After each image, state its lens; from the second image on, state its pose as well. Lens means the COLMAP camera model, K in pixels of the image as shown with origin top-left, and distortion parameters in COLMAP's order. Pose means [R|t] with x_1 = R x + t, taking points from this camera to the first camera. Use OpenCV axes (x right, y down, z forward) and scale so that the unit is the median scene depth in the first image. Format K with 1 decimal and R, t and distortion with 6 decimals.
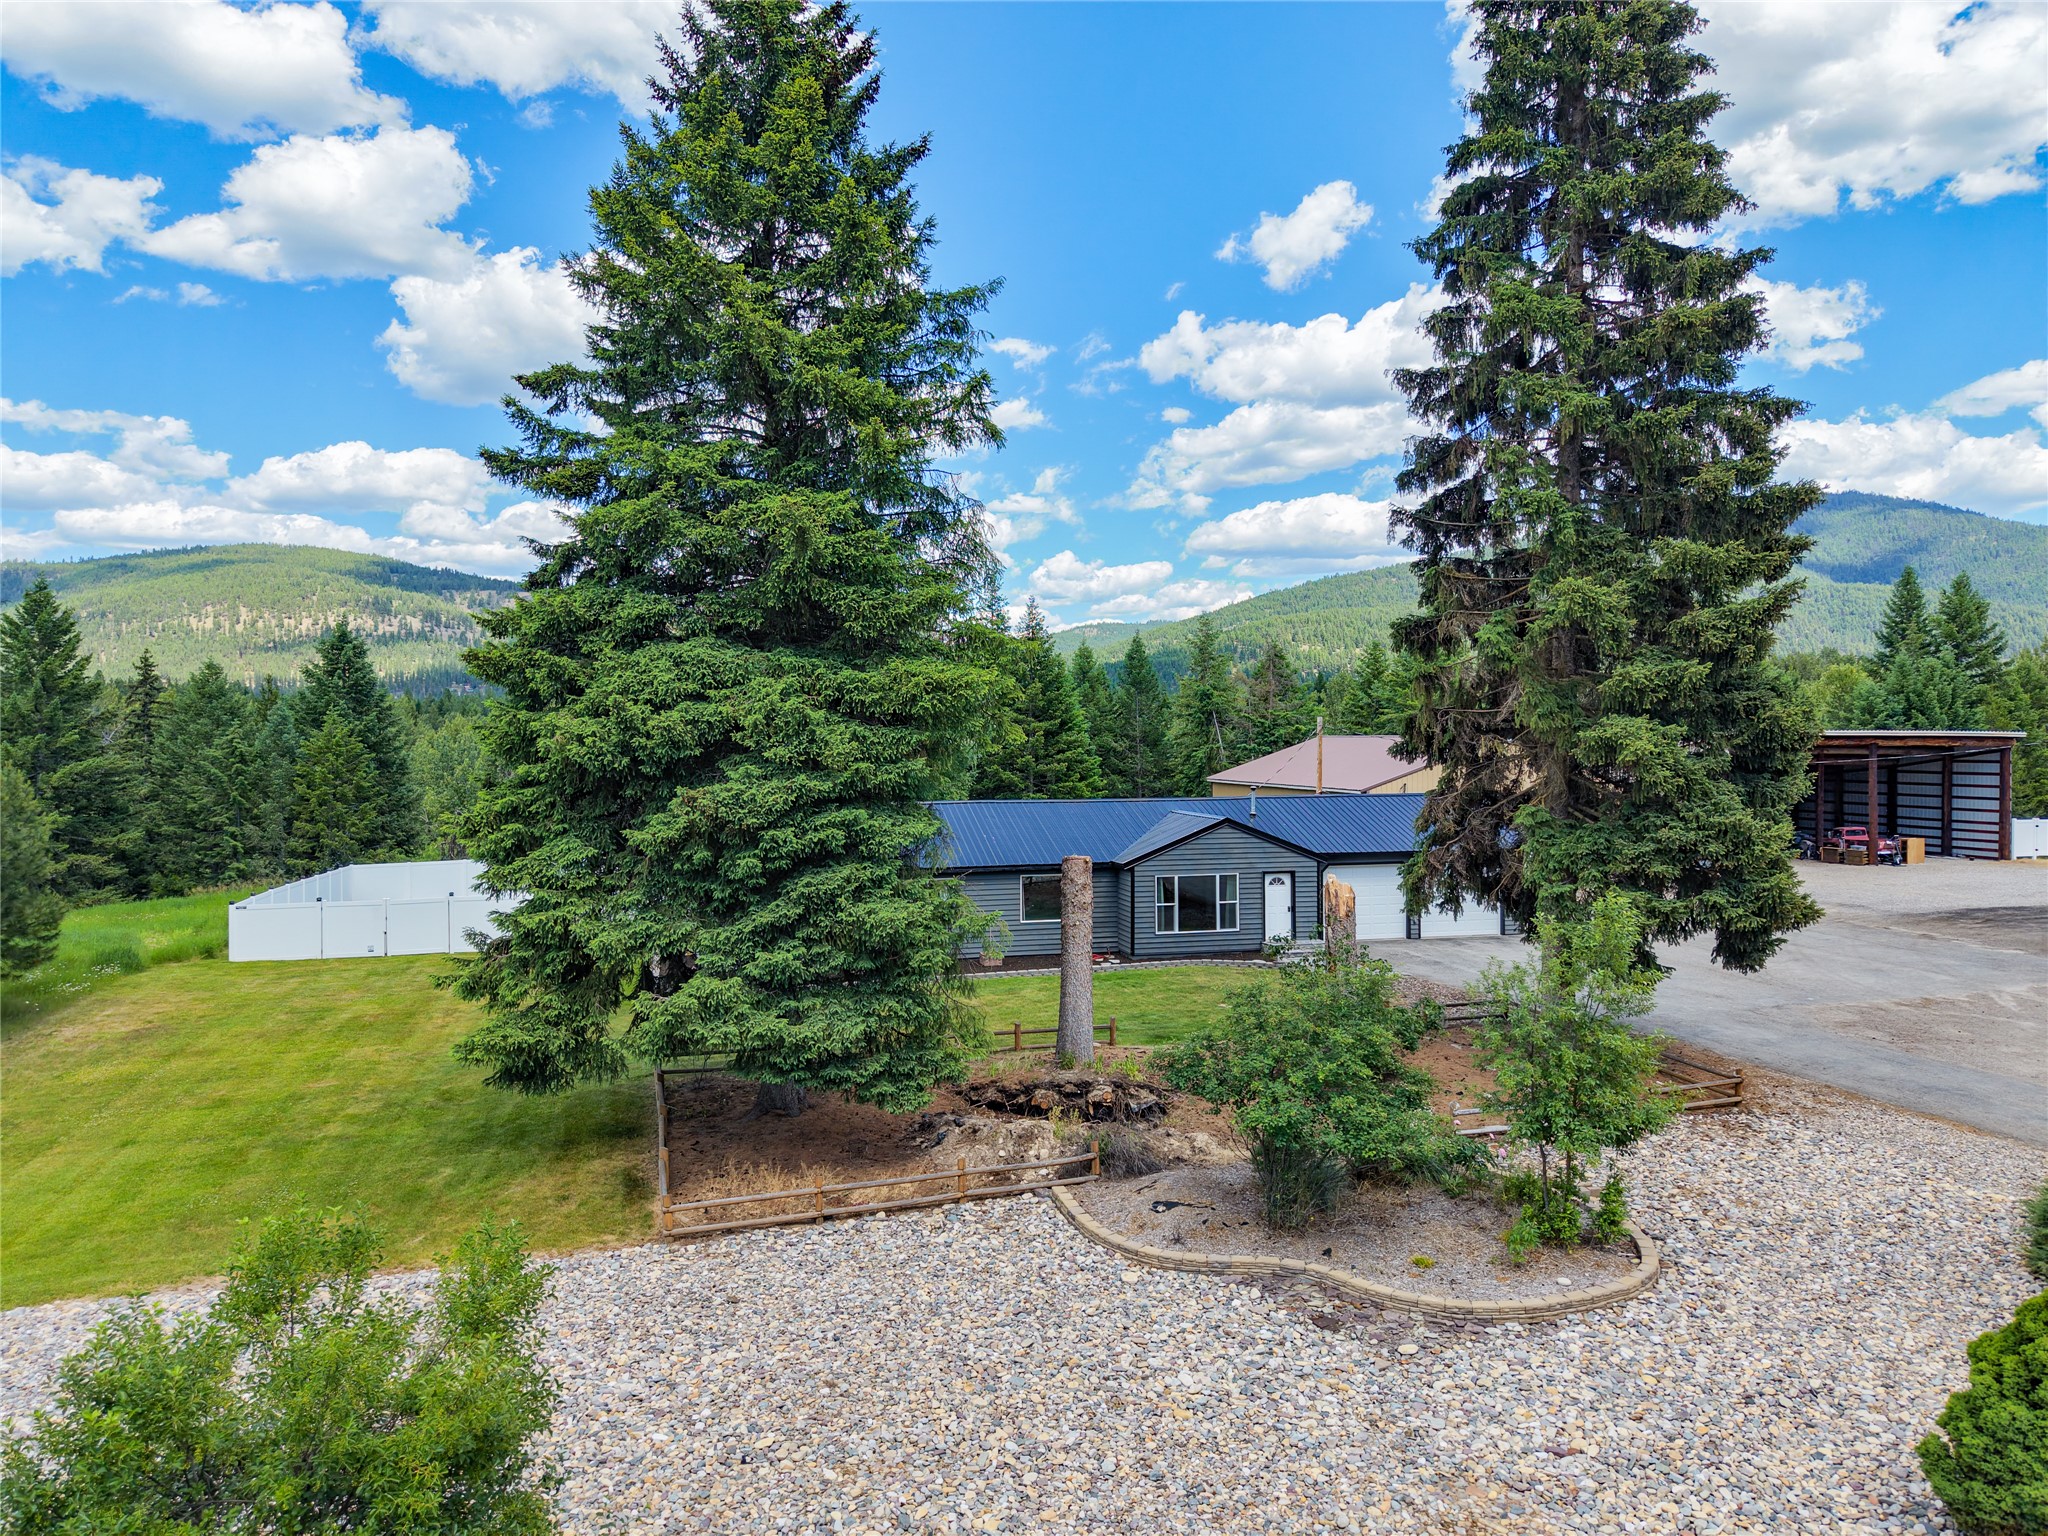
lens RADIAL K [[1376.9, 0, 1026.1], [0, 1376.9, 777.0], [0, 0, 1]] dist [0.028209, -0.028451]
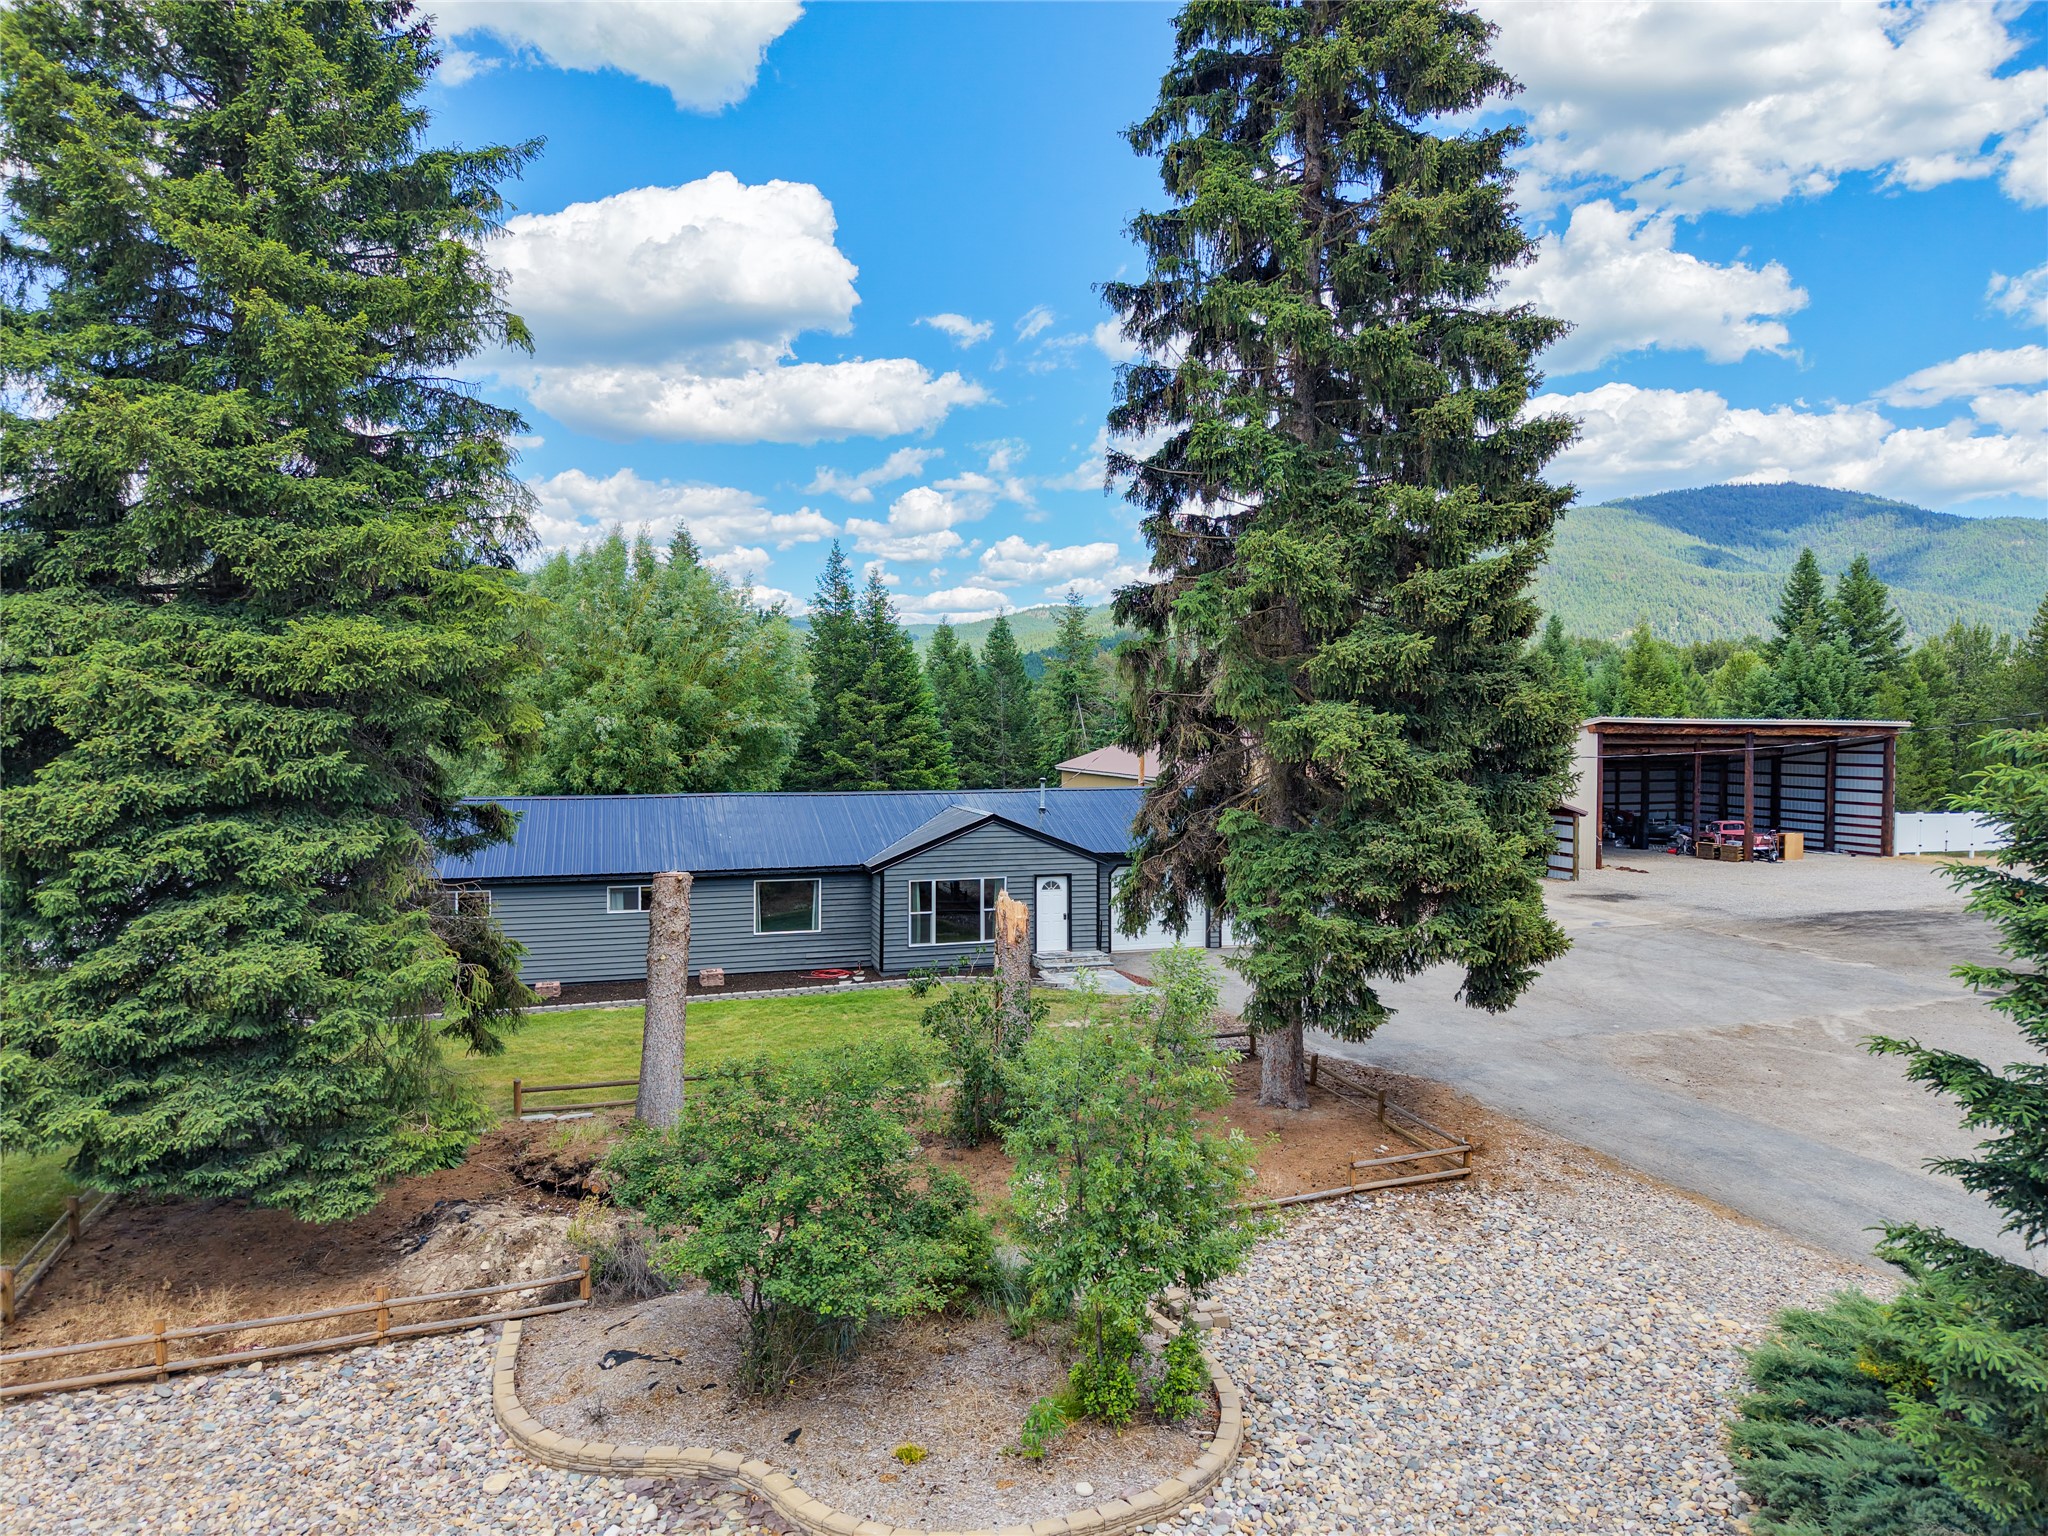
lens RADIAL K [[1376.9, 0, 1022.8], [0, 1376.9, 782.3], [0, 0, 1]] dist [0.028209, -0.028451]
pose [[0.999431, 0.004328, 0.033453, 0.141861], [-0.004886, 0.999850, 0.016616, -0.006360], [-0.033376, -0.016770, 0.999302, 0.123126]]
